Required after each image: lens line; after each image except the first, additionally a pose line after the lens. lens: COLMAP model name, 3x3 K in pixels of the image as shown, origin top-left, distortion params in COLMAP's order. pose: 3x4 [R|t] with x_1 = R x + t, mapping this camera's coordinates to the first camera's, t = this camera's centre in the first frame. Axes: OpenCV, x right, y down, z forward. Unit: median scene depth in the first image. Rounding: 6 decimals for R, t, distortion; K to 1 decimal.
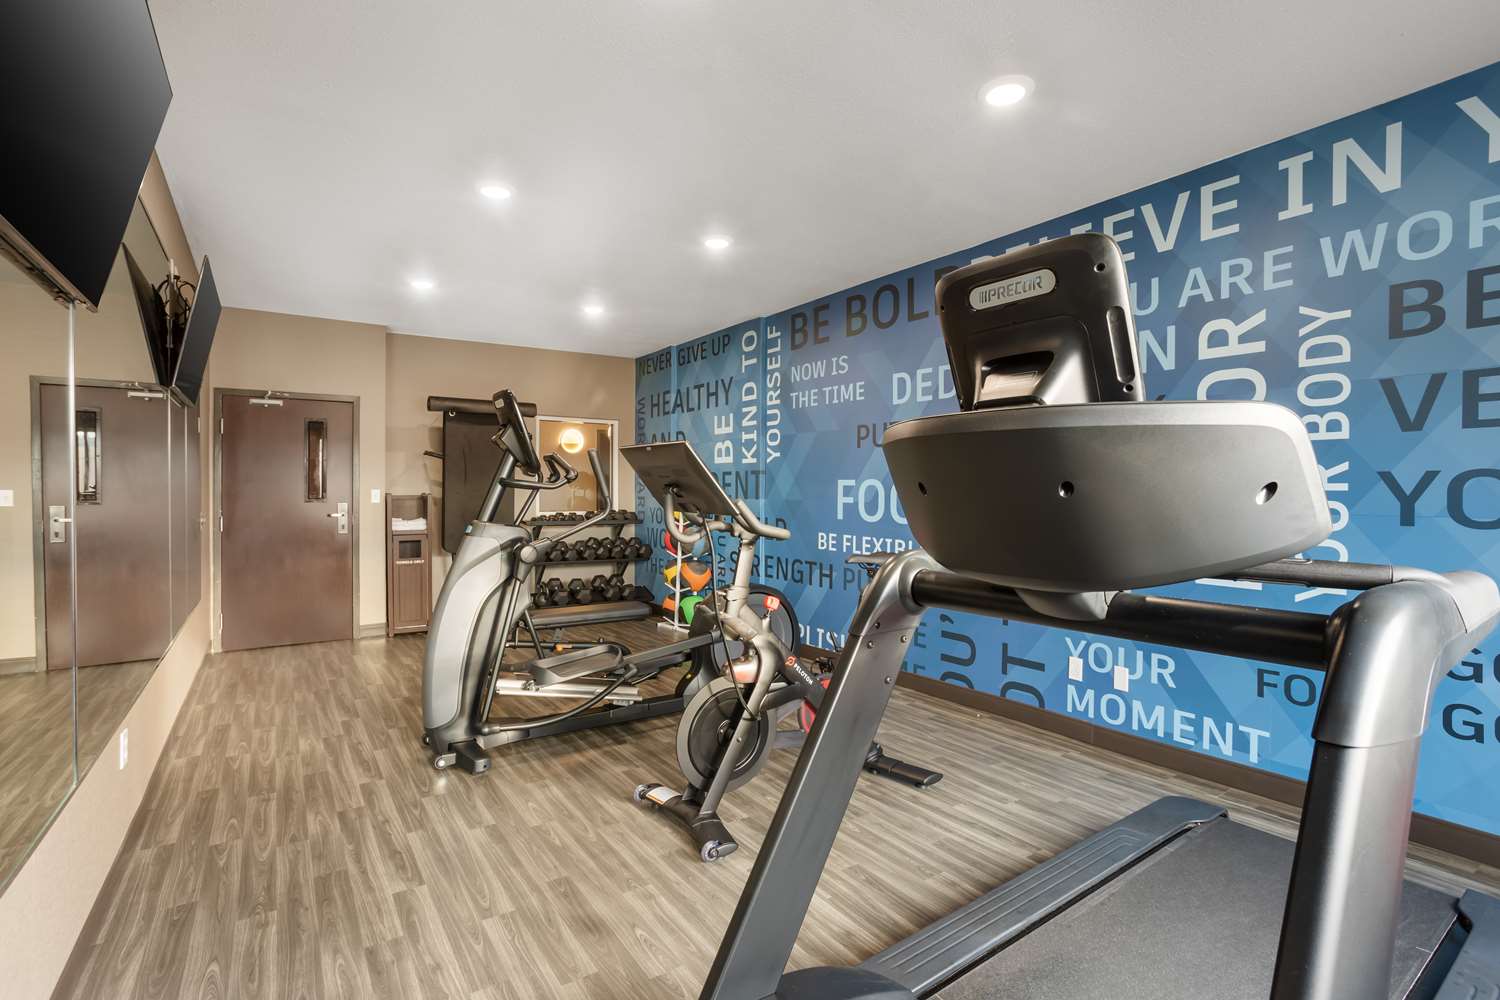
lens RADIAL K [[685.0, 0, 750.3], [0, 685.0, 496.4], [0, 0, 1]] dist [-0.018197, 0.000006]
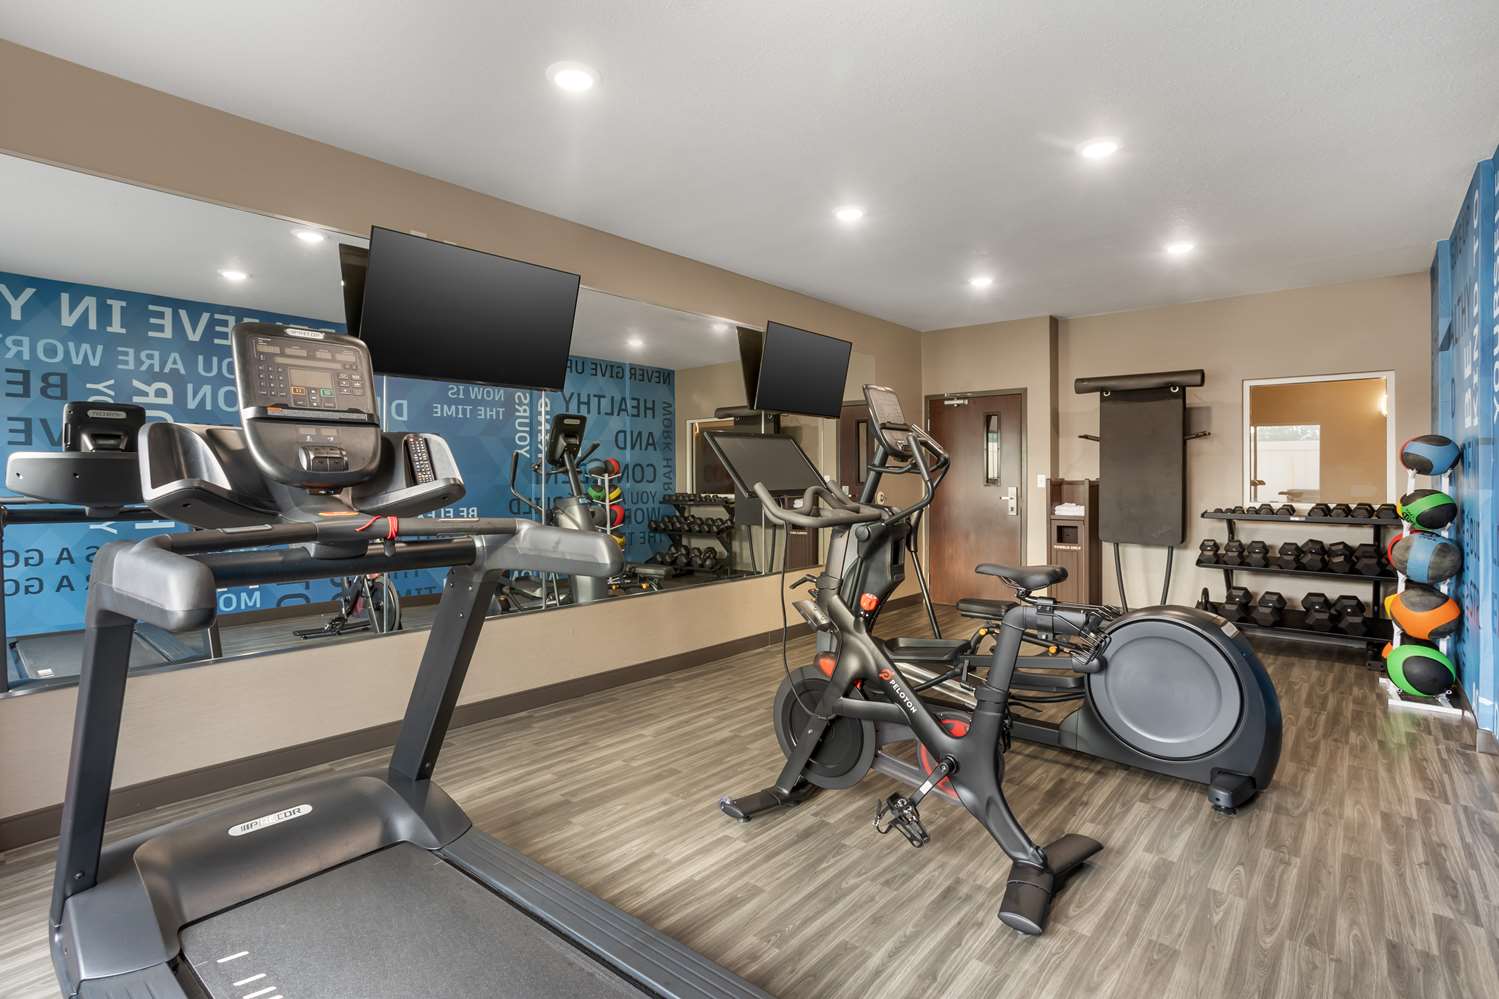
lens RADIAL K [[726.3, 0, 749.8], [0, 726.3, 494.6], [0, 0, 1]] dist [-0.017154, 0.010324]
pose [[0.279496, 0.024447, -0.959835, 0.430739], [-0.002849, 0.999693, 0.024633, -0.006246], [0.960143, -0.004150, 0.279480, 0.285337]]
